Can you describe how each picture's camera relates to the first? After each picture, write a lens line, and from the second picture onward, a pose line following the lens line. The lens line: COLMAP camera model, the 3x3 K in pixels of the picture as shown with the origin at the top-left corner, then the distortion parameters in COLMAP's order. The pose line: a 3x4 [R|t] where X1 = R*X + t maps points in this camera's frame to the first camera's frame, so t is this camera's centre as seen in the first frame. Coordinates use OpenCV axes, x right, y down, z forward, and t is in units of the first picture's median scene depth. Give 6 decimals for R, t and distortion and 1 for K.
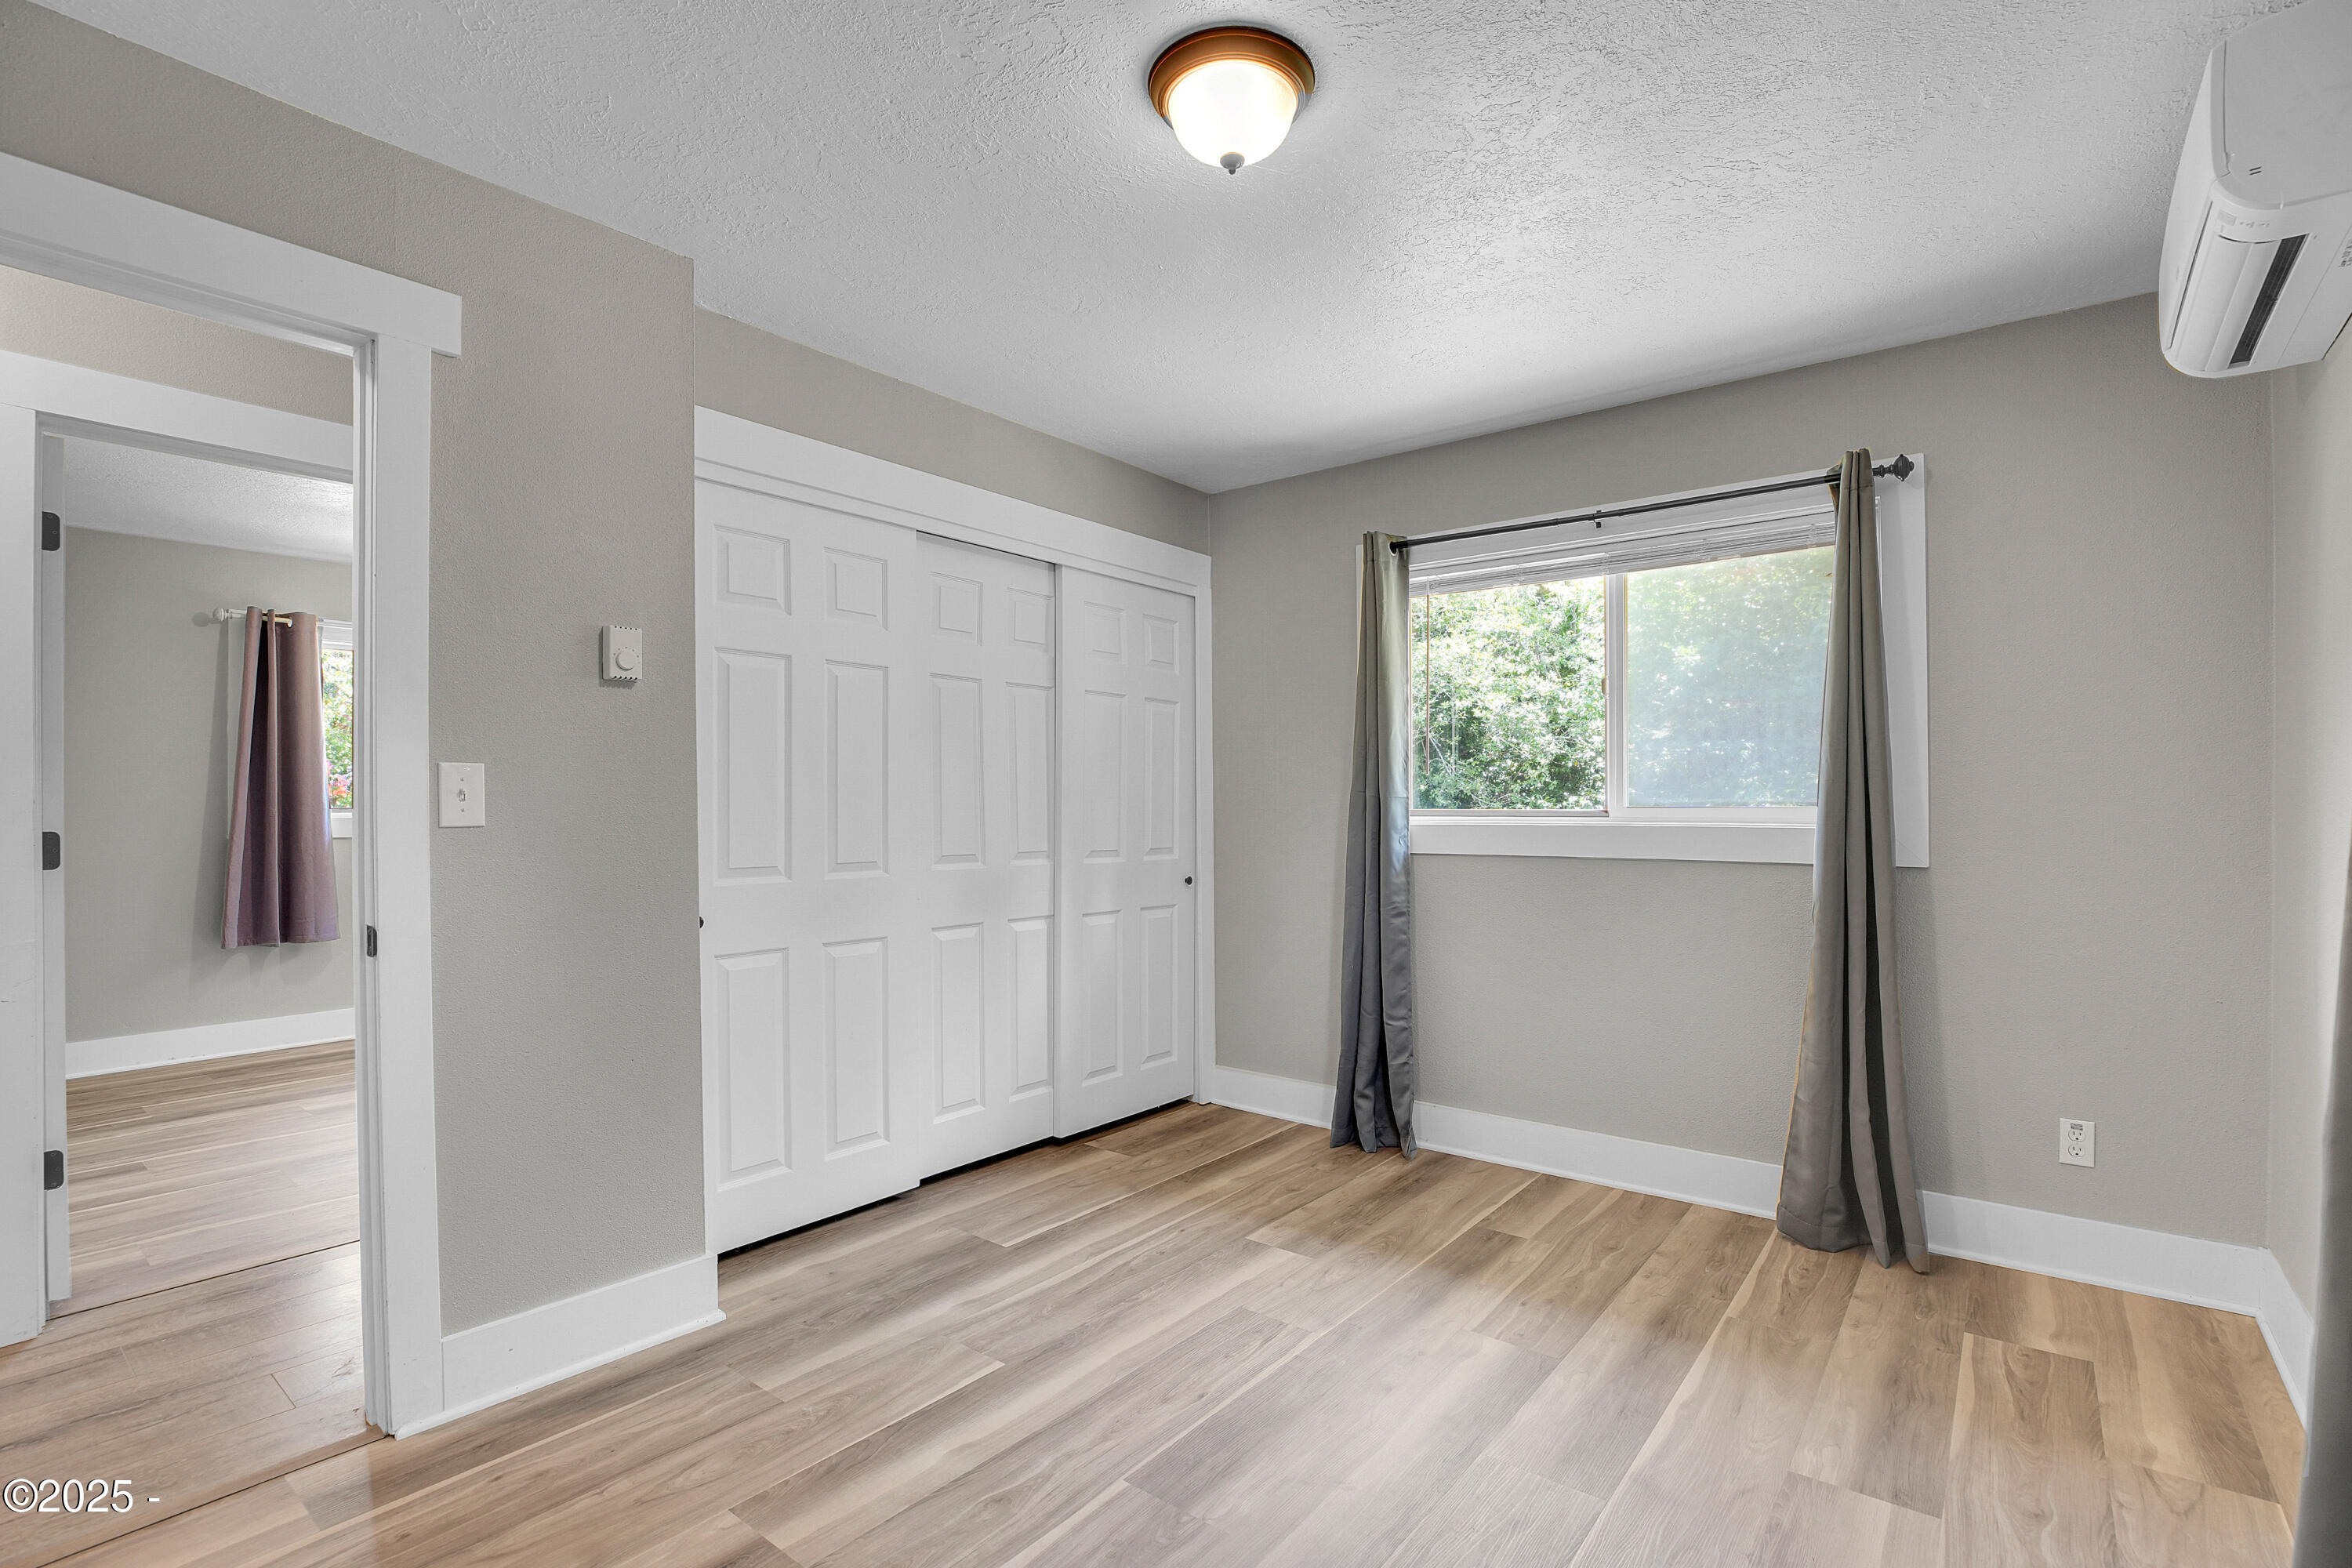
lens RADIAL K [[1089.2, 0, 1165.3], [0, 1089.2, 787.6], [0, 0, 1]] dist [-0.045406, 0.012965]
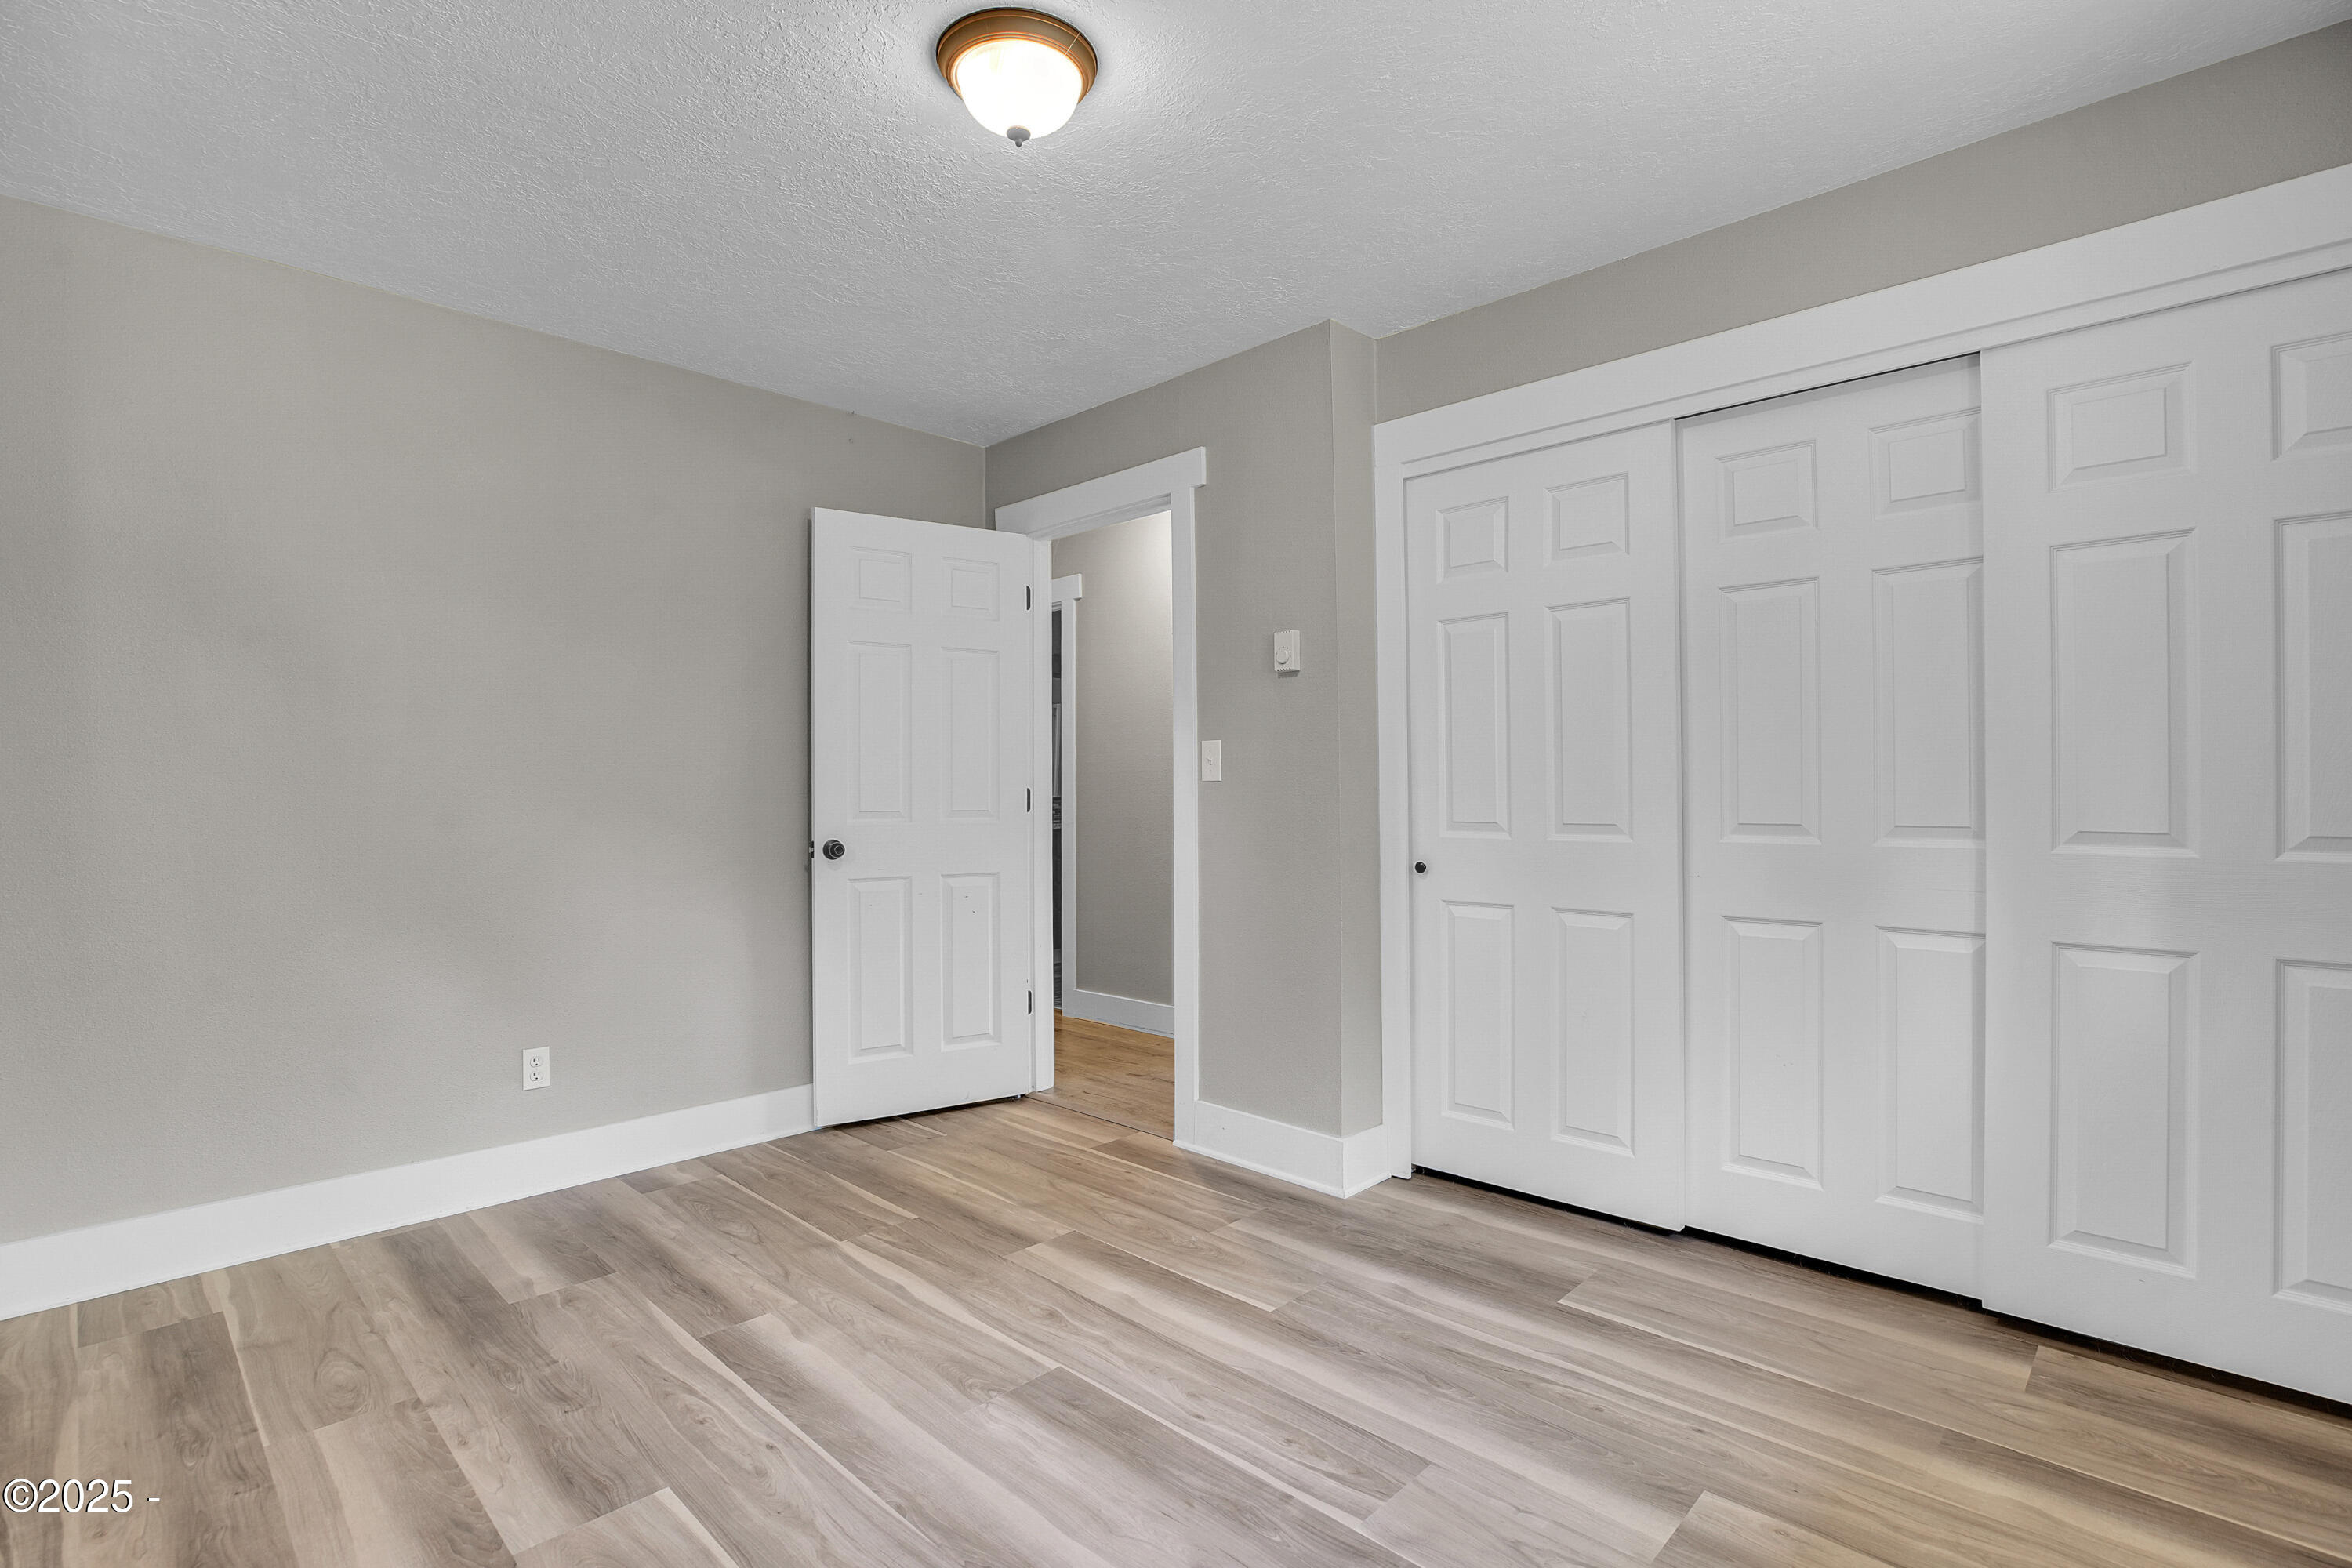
lens RADIAL K [[1089.2, 0, 1165.3], [0, 1089.2, 787.6], [0, 0, 1]] dist [-0.045406, 0.012965]
pose [[-0.095646, -0.003256, -0.995410, 0.702346], [0.024620, 0.999681, -0.005636, 0.038527], [0.995111, -0.025046, -0.095536, 0.816971]]
